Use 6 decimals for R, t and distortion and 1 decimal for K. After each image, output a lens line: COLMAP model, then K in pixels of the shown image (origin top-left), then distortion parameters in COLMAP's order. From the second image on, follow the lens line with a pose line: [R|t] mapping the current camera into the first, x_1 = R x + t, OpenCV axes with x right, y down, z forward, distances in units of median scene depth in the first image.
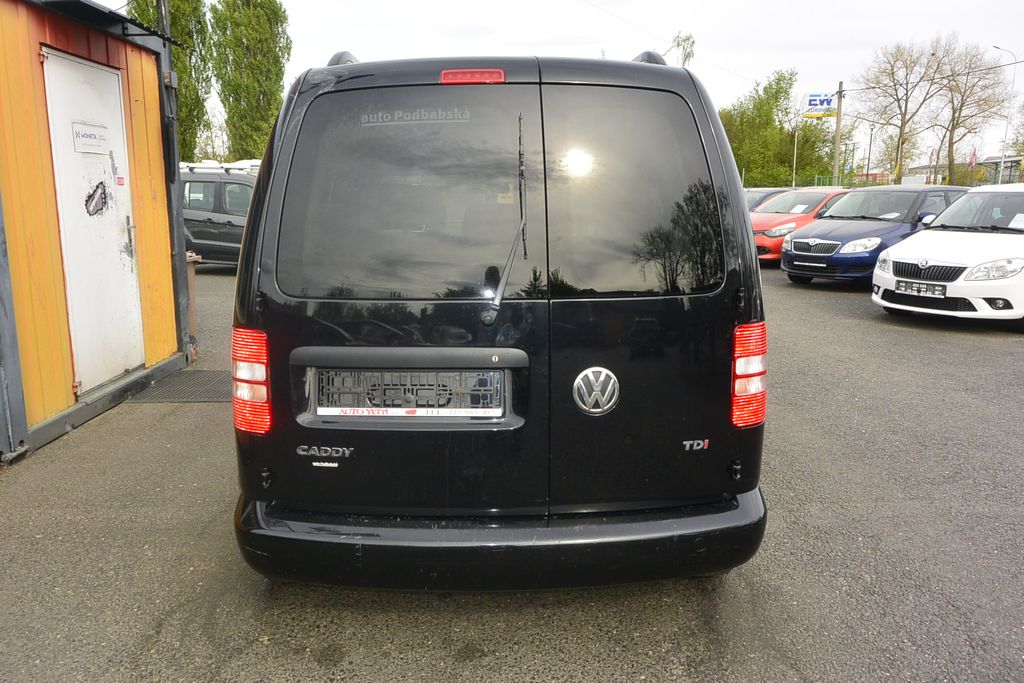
lens RADIAL K [[785.3, 0, 503.0], [0, 785.3, 339.1], [0, 0, 1]] dist [0.002485, 0.002122]
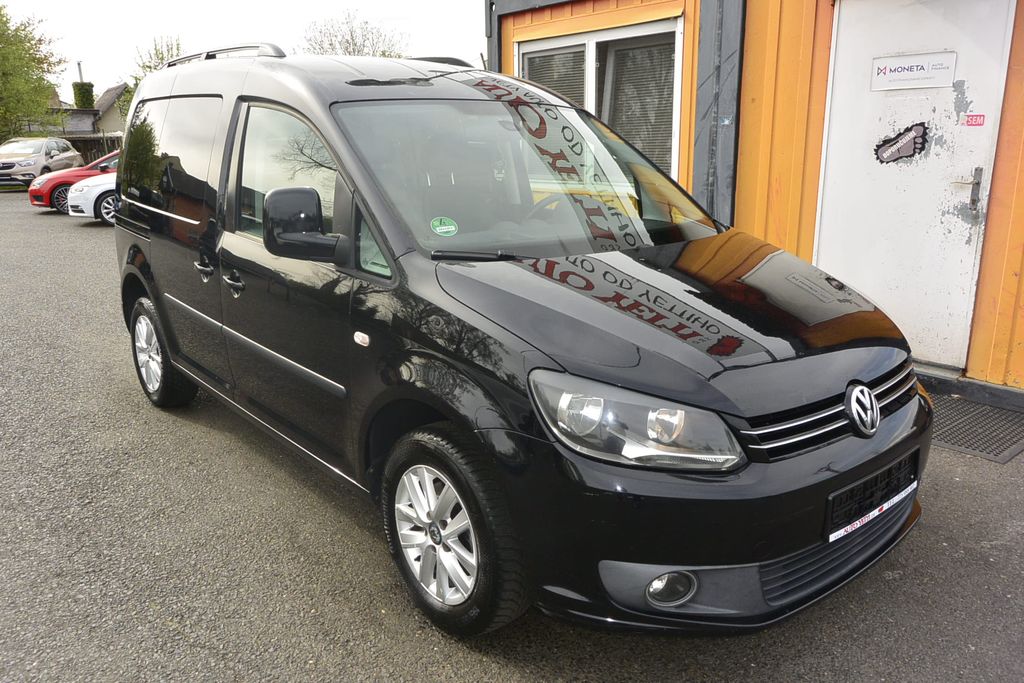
lens RADIAL K [[785.3, 0, 503.0], [0, 785.3, 339.1], [0, 0, 1]] dist [0.002485, 0.002122]
pose [[-0.782873, 0.160125, -0.601223, 0.387302], [-0.106909, 0.917322, 0.383523, -0.276623], [0.612927, 0.364526, -0.701028, 1.472931]]
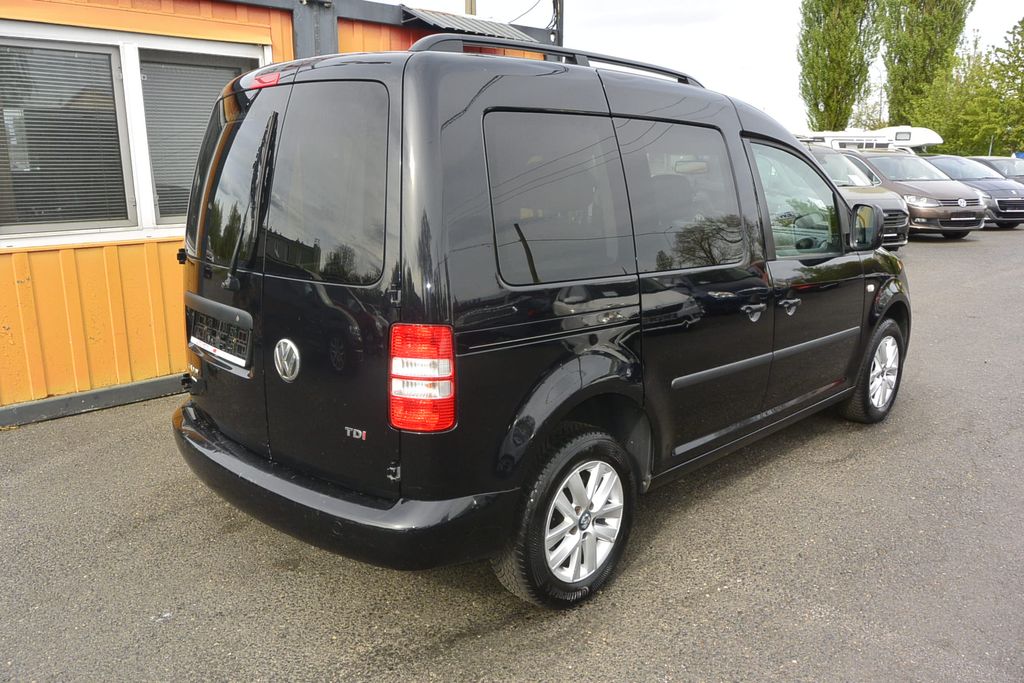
lens RADIAL K [[785.3, 0, 503.0], [0, 785.3, 339.1], [0, 0, 1]] dist [0.002485, 0.002122]
pose [[0.686763, 0.161599, -0.708690, 0.494524], [-0.133912, 0.986414, 0.095159, -0.049278], [0.714440, 0.029550, 0.699073, 0.194905]]
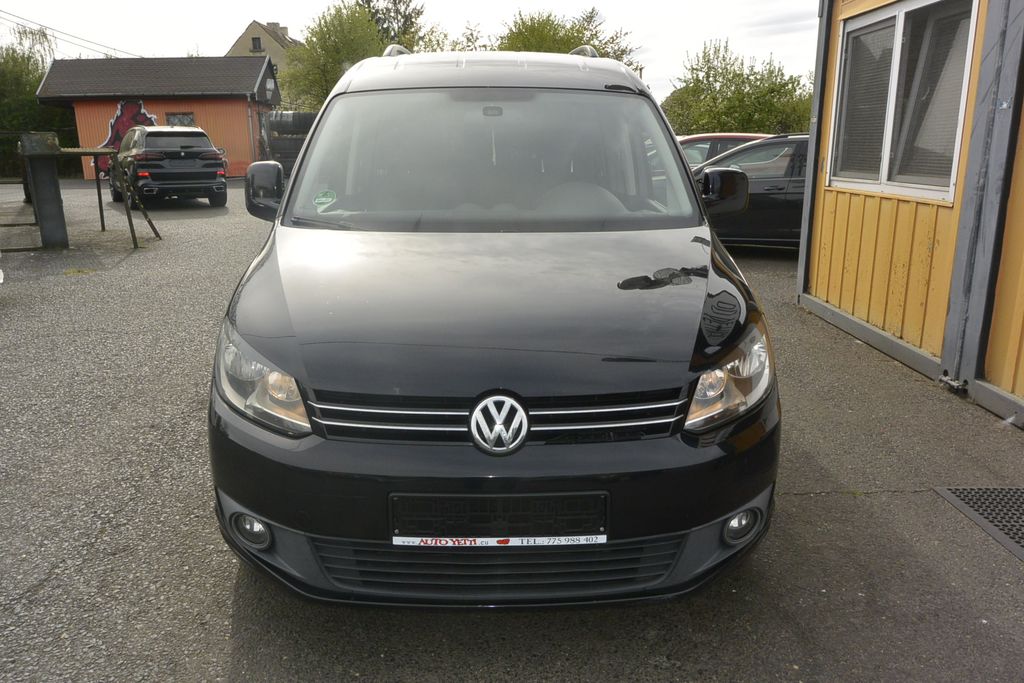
lens RADIAL K [[785.3, 0, 503.0], [0, 785.3, 339.1], [0, 0, 1]] dist [0.002485, 0.002122]
pose [[-0.999926, -0.000233, 0.012163, -0.031084], [0.004891, 0.907746, 0.419492, -0.292600], [-0.011139, 0.419520, -0.907678, 1.633755]]
